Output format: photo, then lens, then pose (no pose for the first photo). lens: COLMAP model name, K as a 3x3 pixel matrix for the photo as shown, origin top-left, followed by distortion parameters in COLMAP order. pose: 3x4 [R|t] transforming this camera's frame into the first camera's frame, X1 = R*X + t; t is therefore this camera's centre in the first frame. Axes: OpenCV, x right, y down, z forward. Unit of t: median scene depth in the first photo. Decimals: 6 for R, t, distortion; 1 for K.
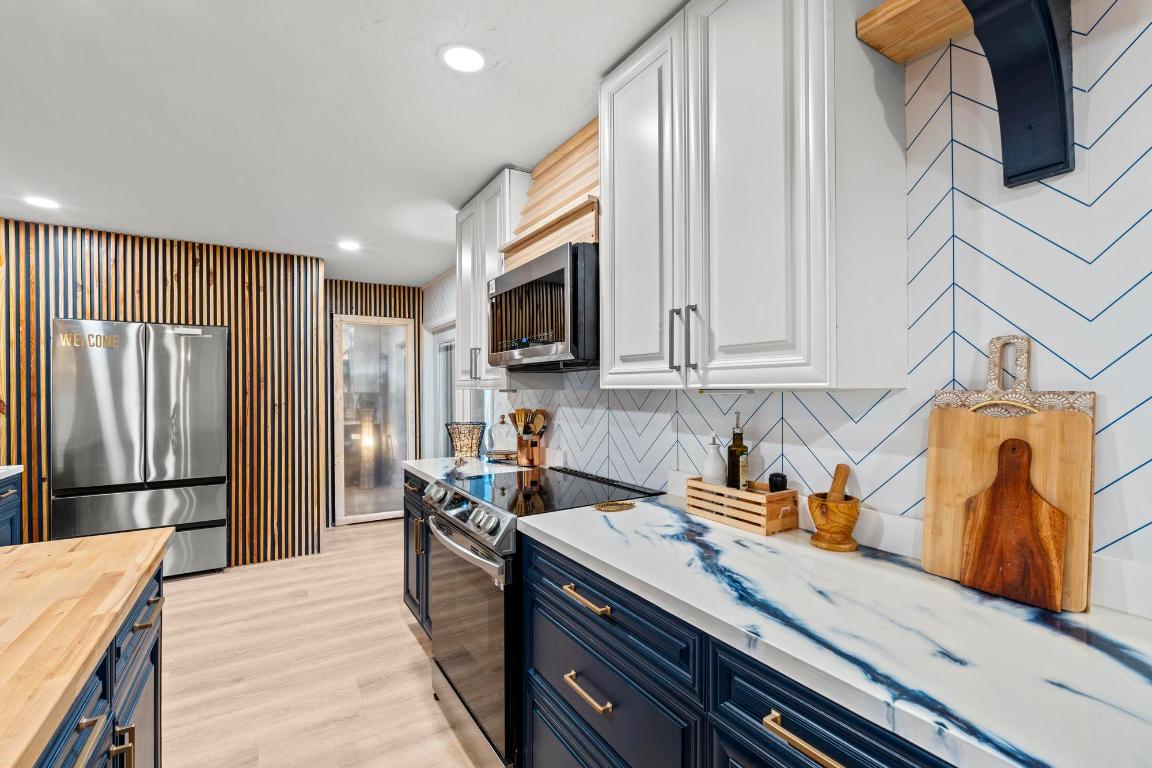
lens RADIAL K [[503.8, 0, 576.0], [0, 503.8, 384.0], [0, 0, 1]] dist [-0.001609, -0.000146]
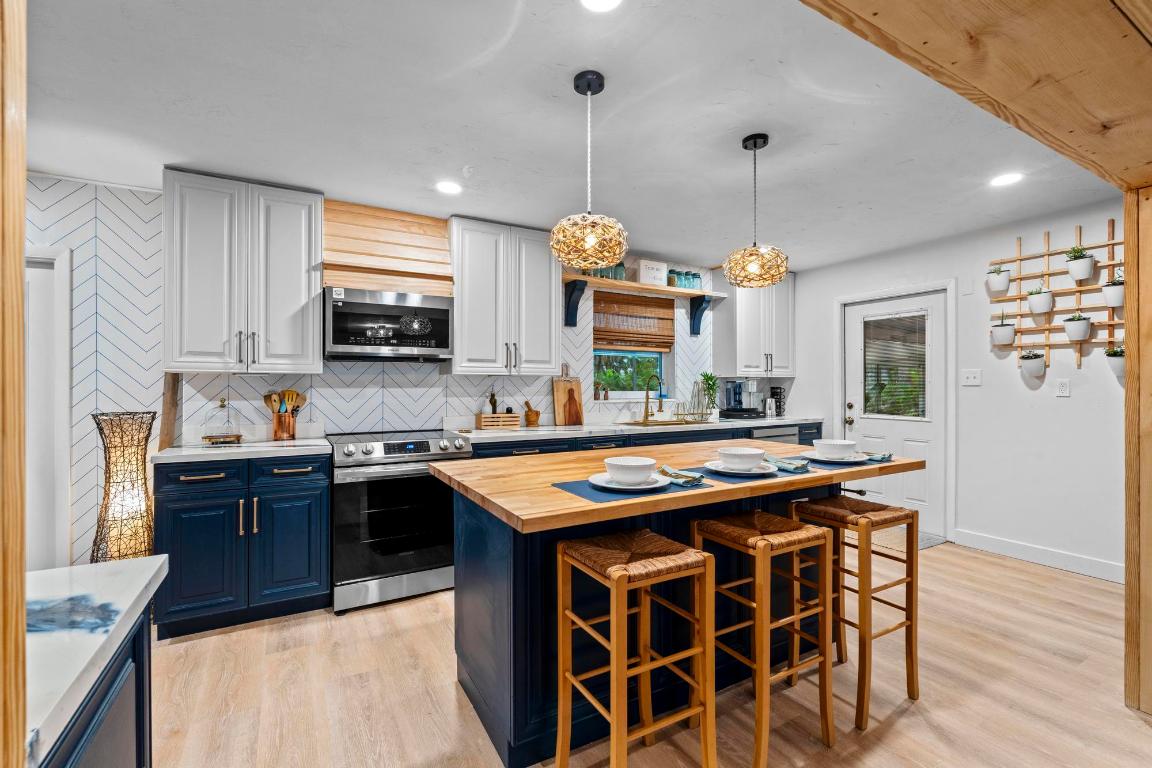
lens RADIAL K [[503.8, 0, 576.0], [0, 503.8, 384.0], [0, 0, 1]] dist [-0.001609, -0.000146]
pose [[0.014908, 0.001068, 0.999888, -2.448260], [-0.007263, 0.999973, -0.000960, 0.058311], [-0.999862, -0.007248, 0.014916, 0.666088]]
